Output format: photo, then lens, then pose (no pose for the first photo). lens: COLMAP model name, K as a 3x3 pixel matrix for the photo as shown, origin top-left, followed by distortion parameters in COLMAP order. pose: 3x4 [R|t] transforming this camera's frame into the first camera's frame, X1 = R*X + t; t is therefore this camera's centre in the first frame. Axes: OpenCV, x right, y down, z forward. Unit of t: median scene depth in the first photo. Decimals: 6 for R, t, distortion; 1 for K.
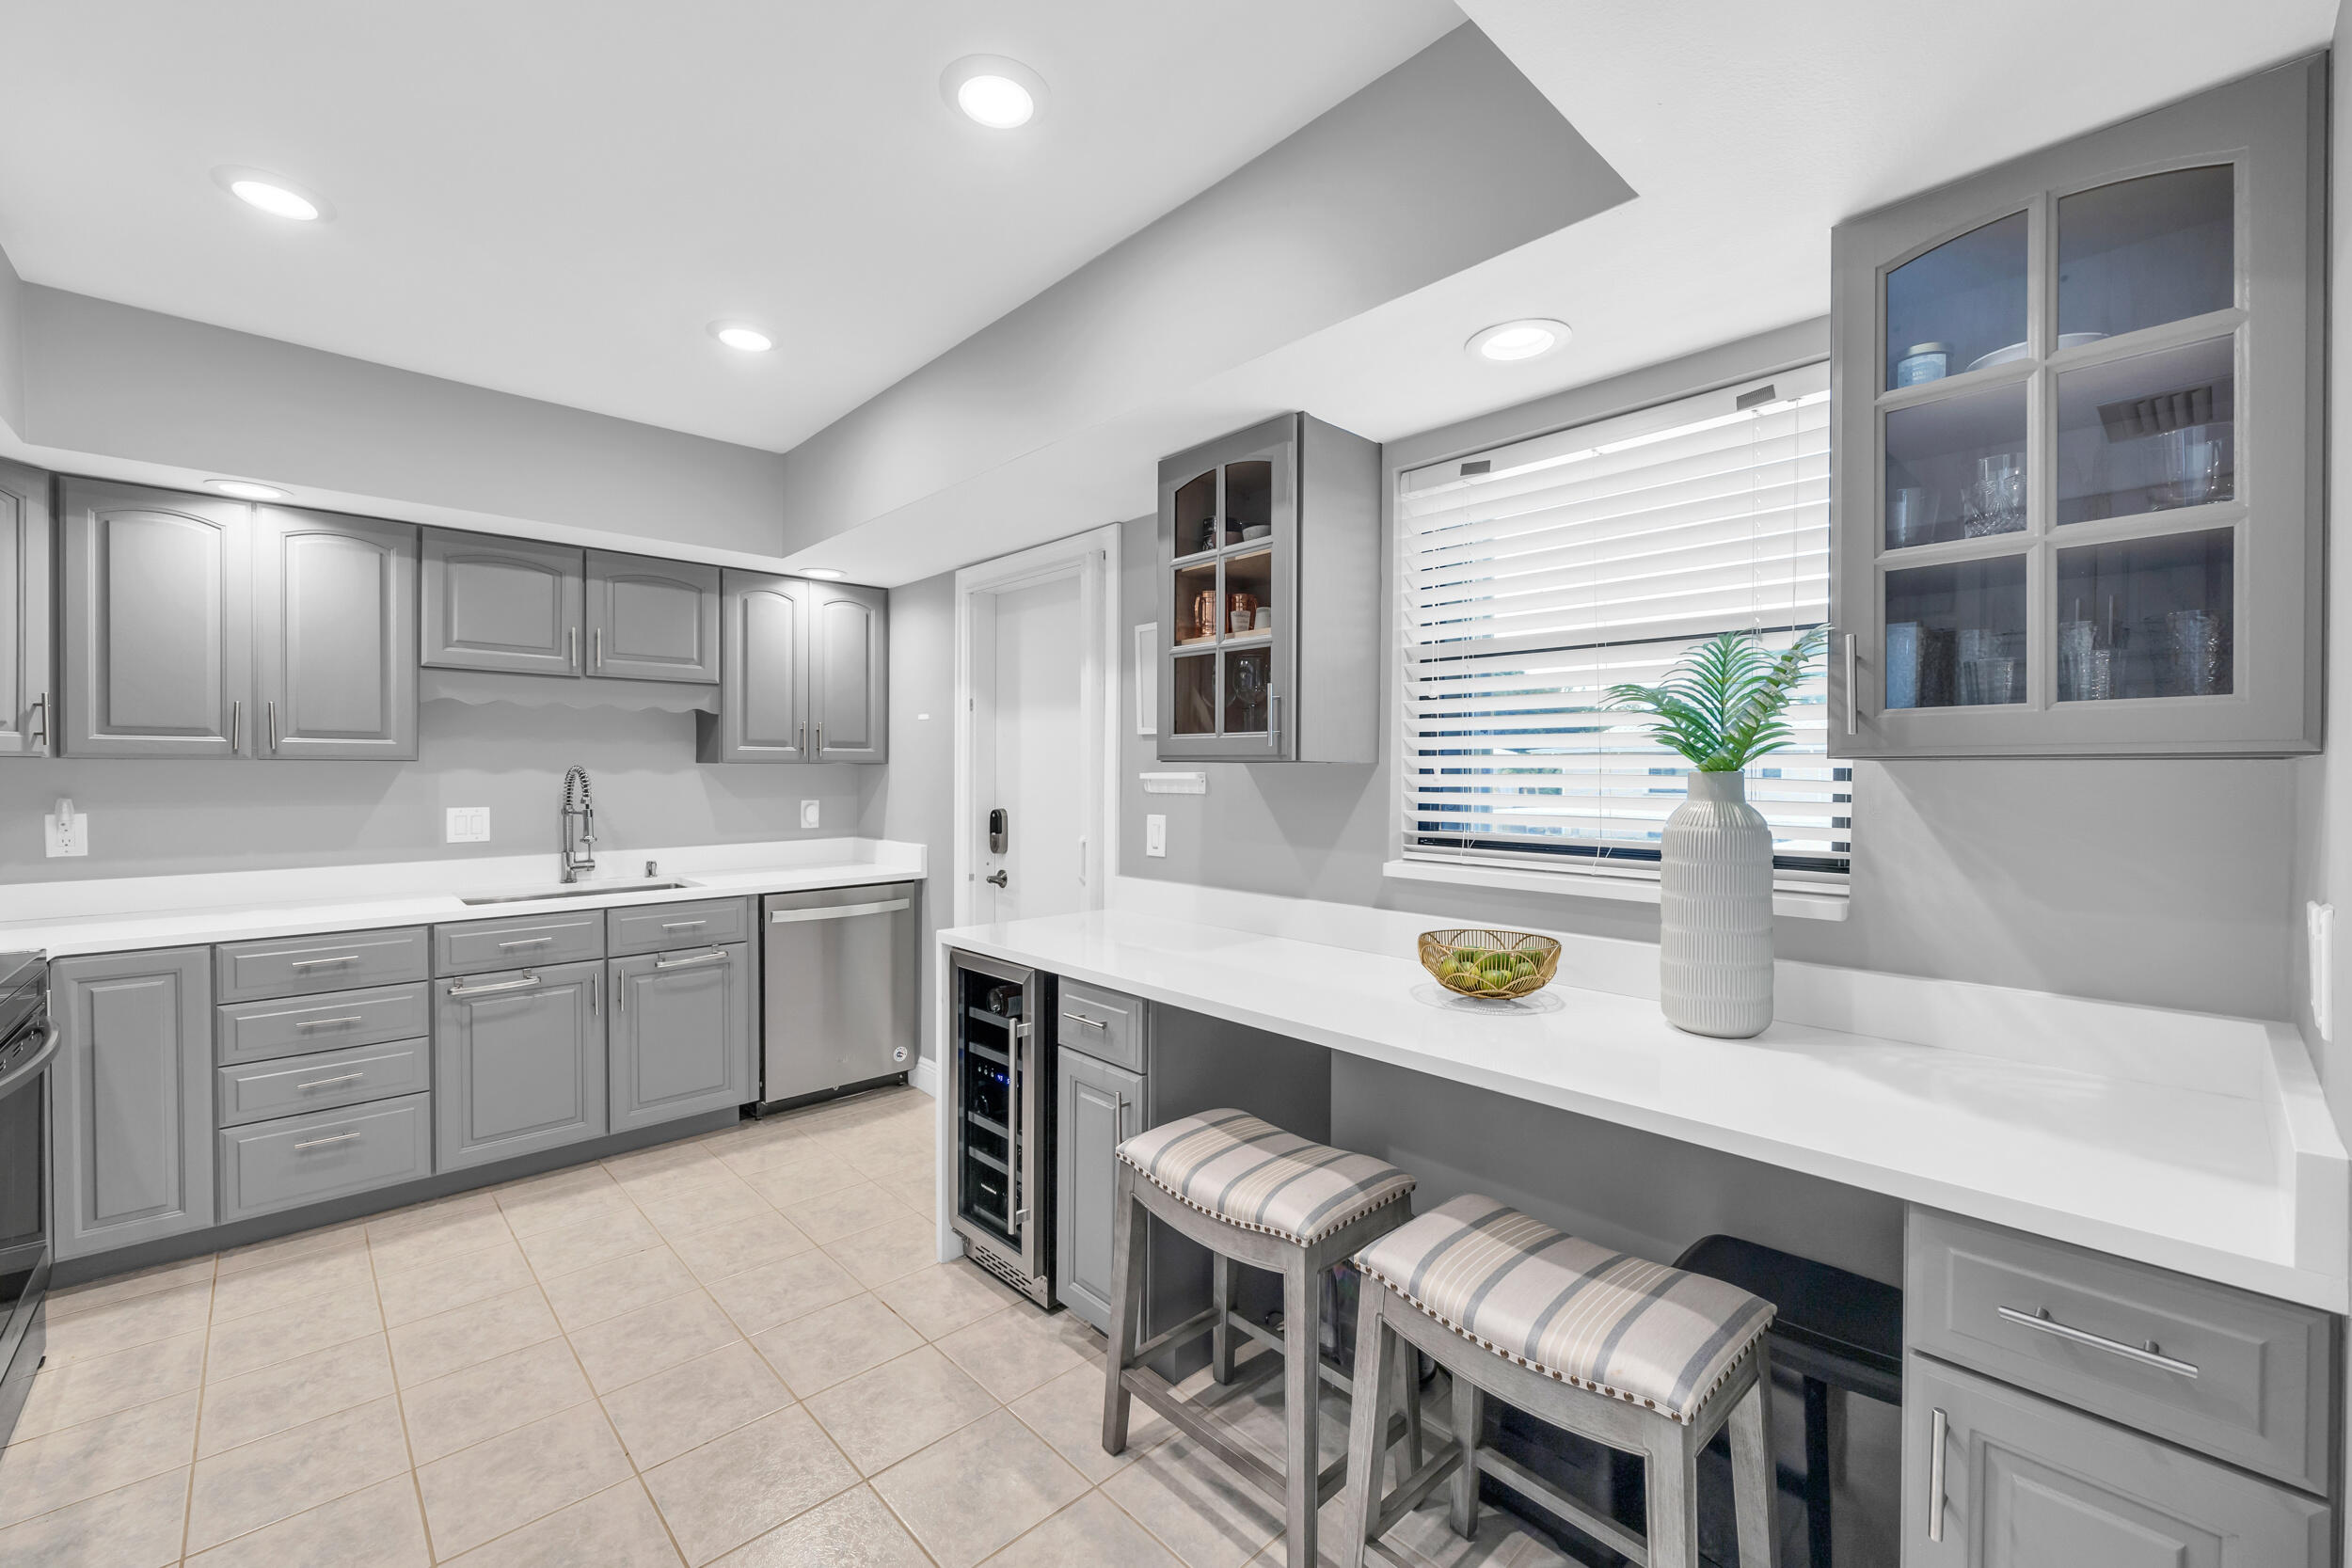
lens RADIAL K [[951.2, 0, 1166.8], [0, 951.2, 782.3], [0, 0, 1]] dist [-0.001415, 0.000120]
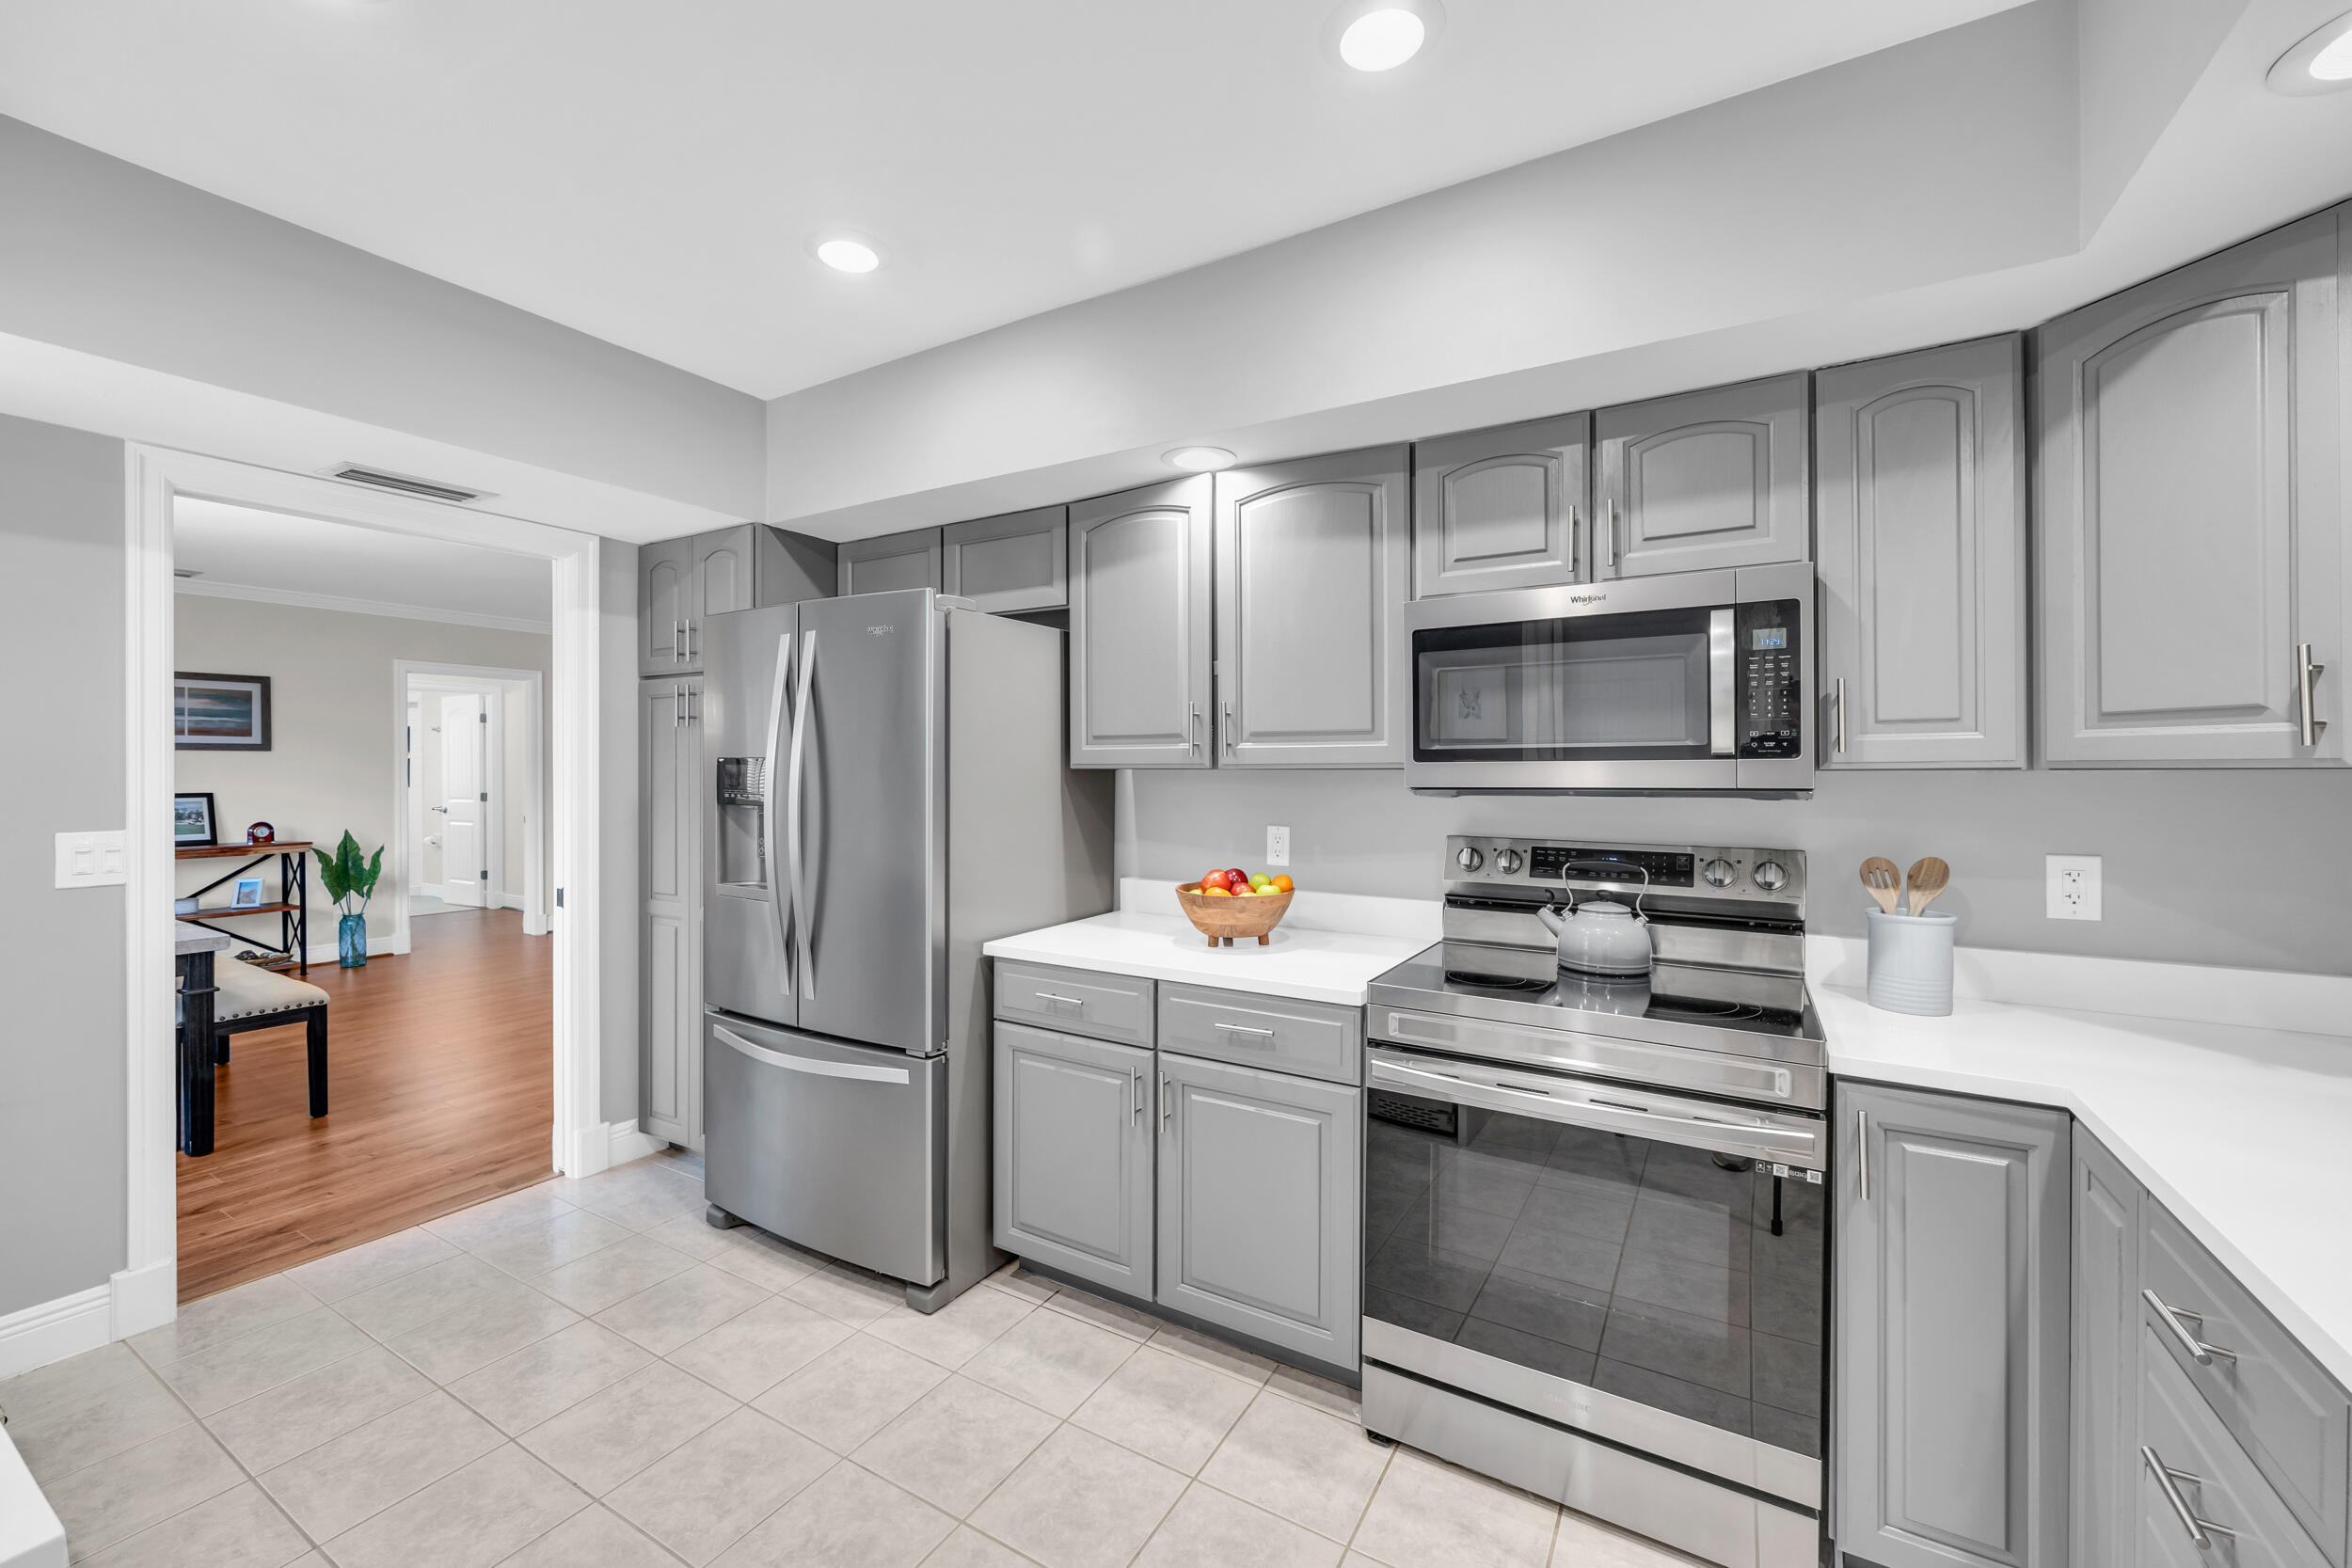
lens RADIAL K [[956.8, 0, 1154.8], [0, 956.8, 769.4], [0, 0, 1]] dist [0.001002, 0.000447]
pose [[-0.965070, -0.008025, -0.261871, -0.345202], [-0.010688, 0.999905, 0.008747, -0.018621], [0.261775, 0.011240, -0.965063, 1.047462]]
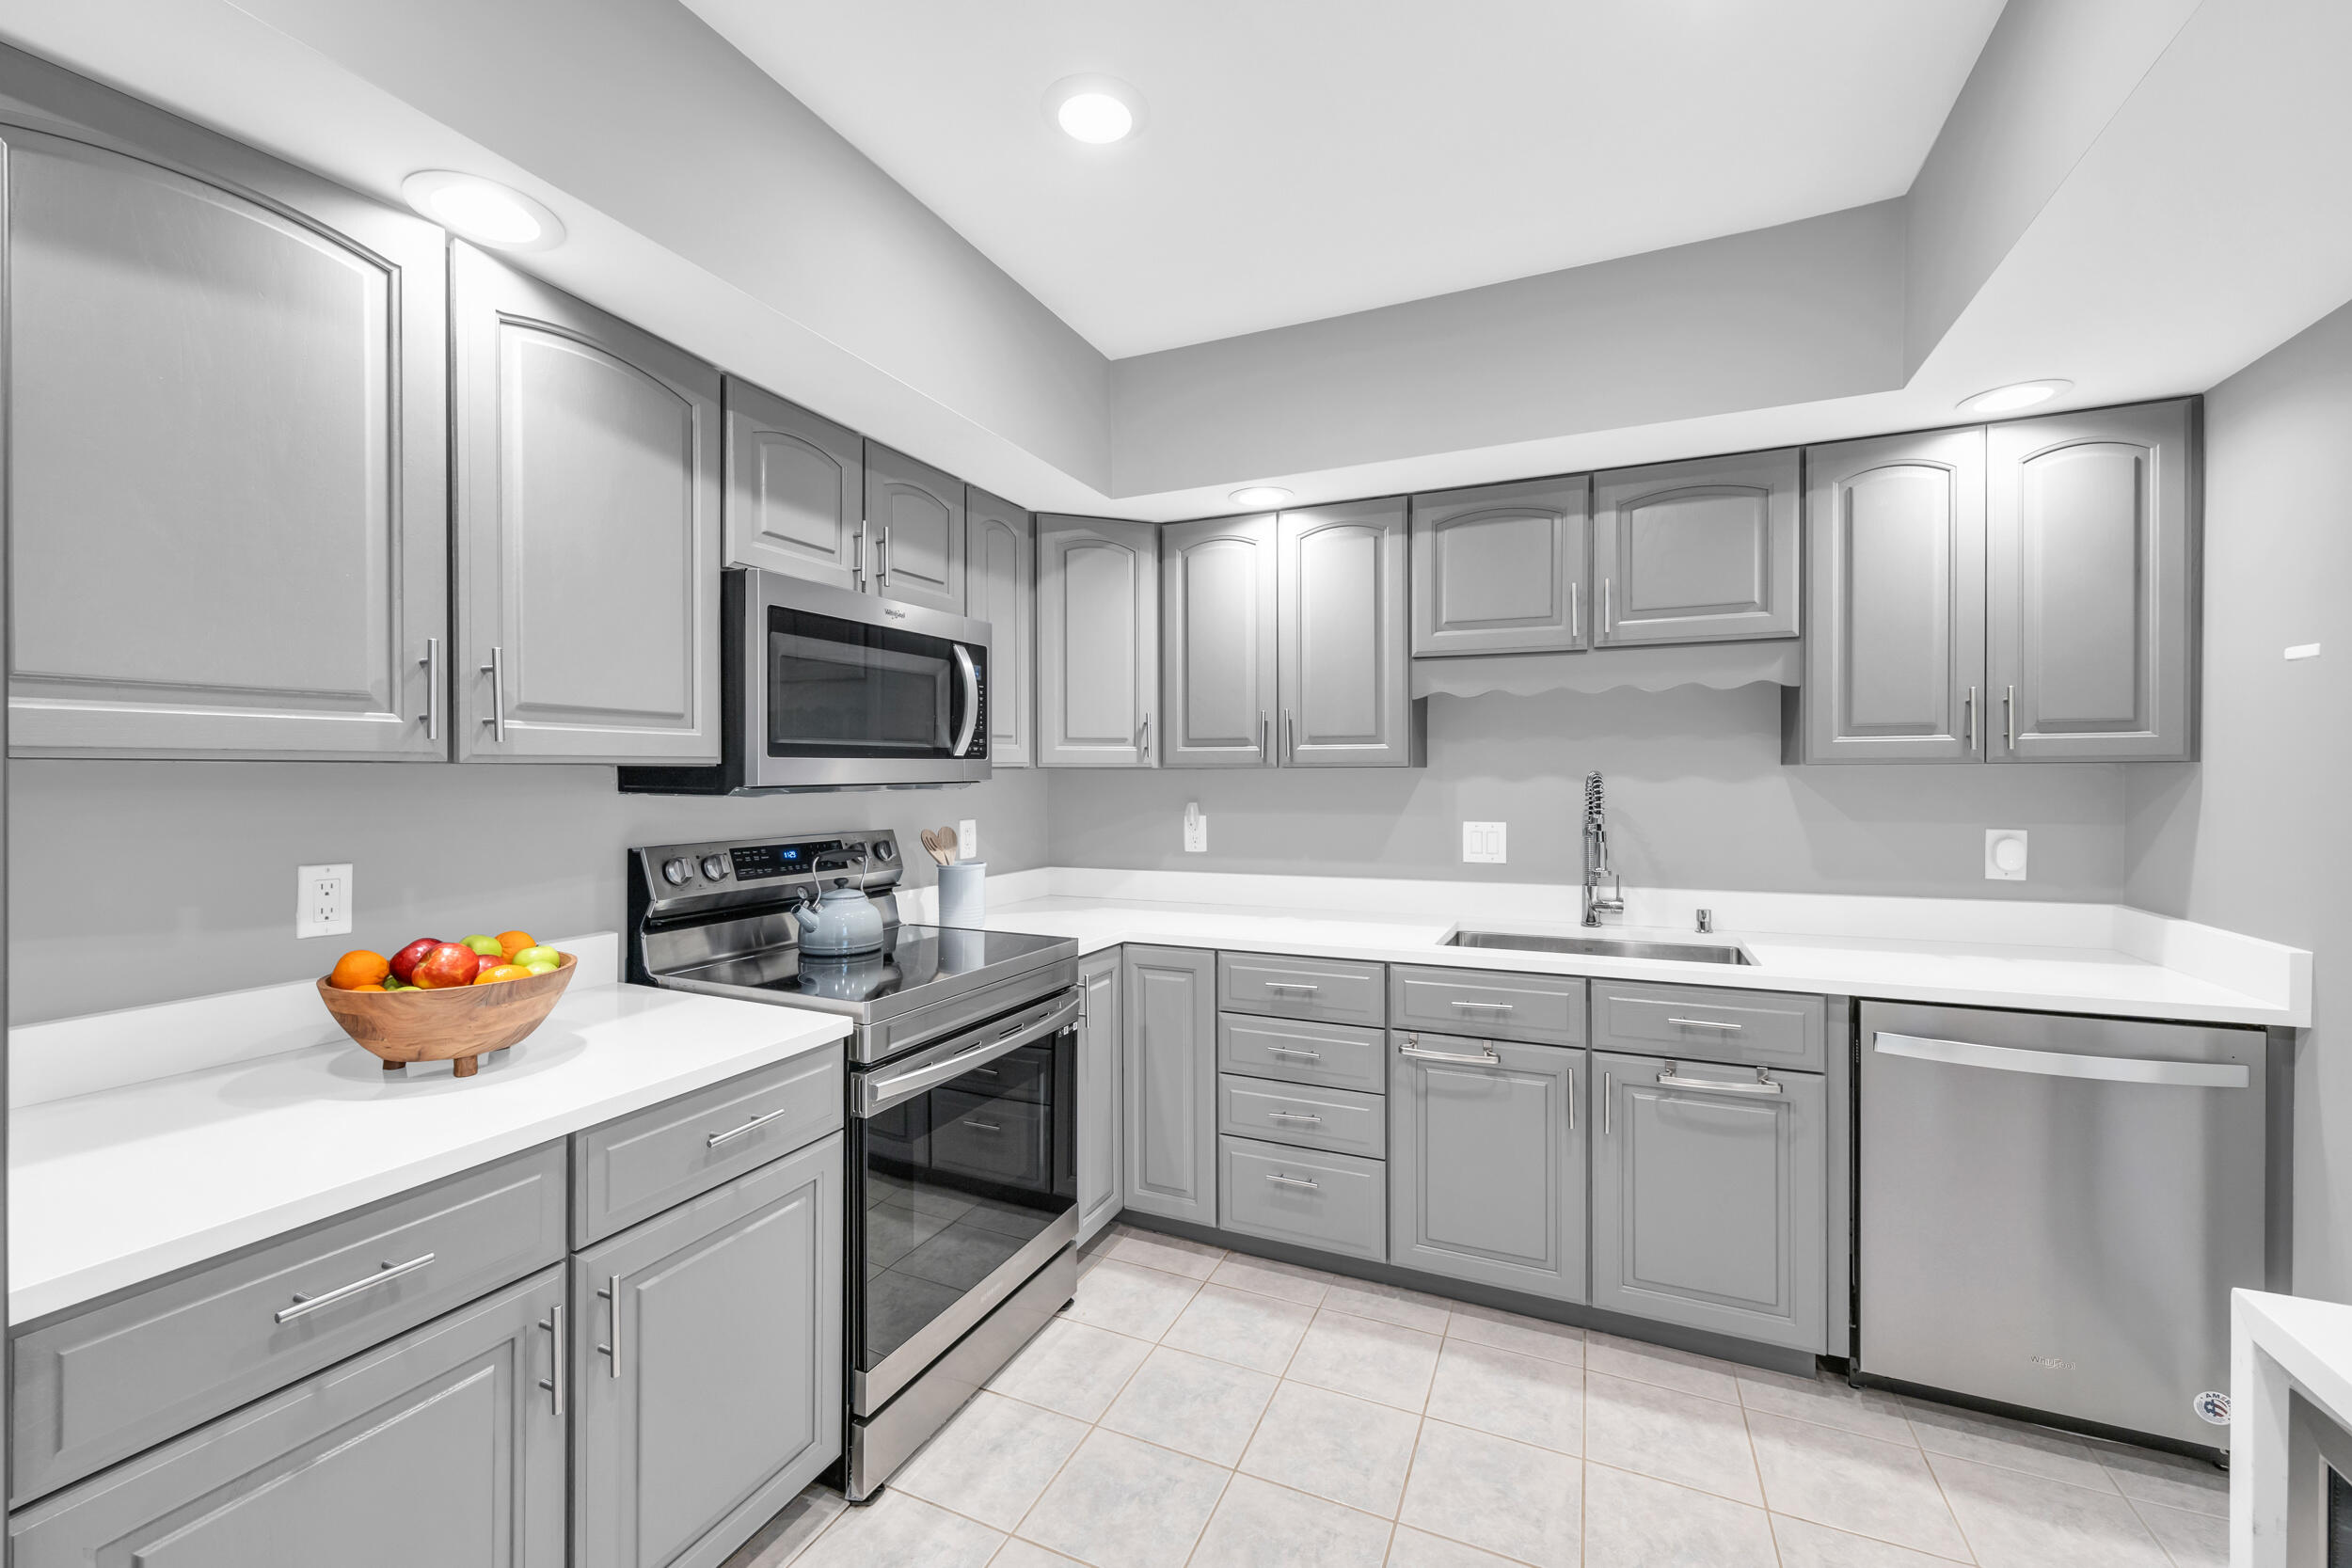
lens RADIAL K [[951.2, 0, 1166.8], [0, 951.2, 782.3], [0, 0, 1]] dist [-0.001415, 0.000120]
pose [[0.384980, 0.003612, -0.922918, -0.069716], [-0.008508, 0.999964, 0.000365, -0.007008], [0.922886, 0.007711, 0.384997, 0.445686]]
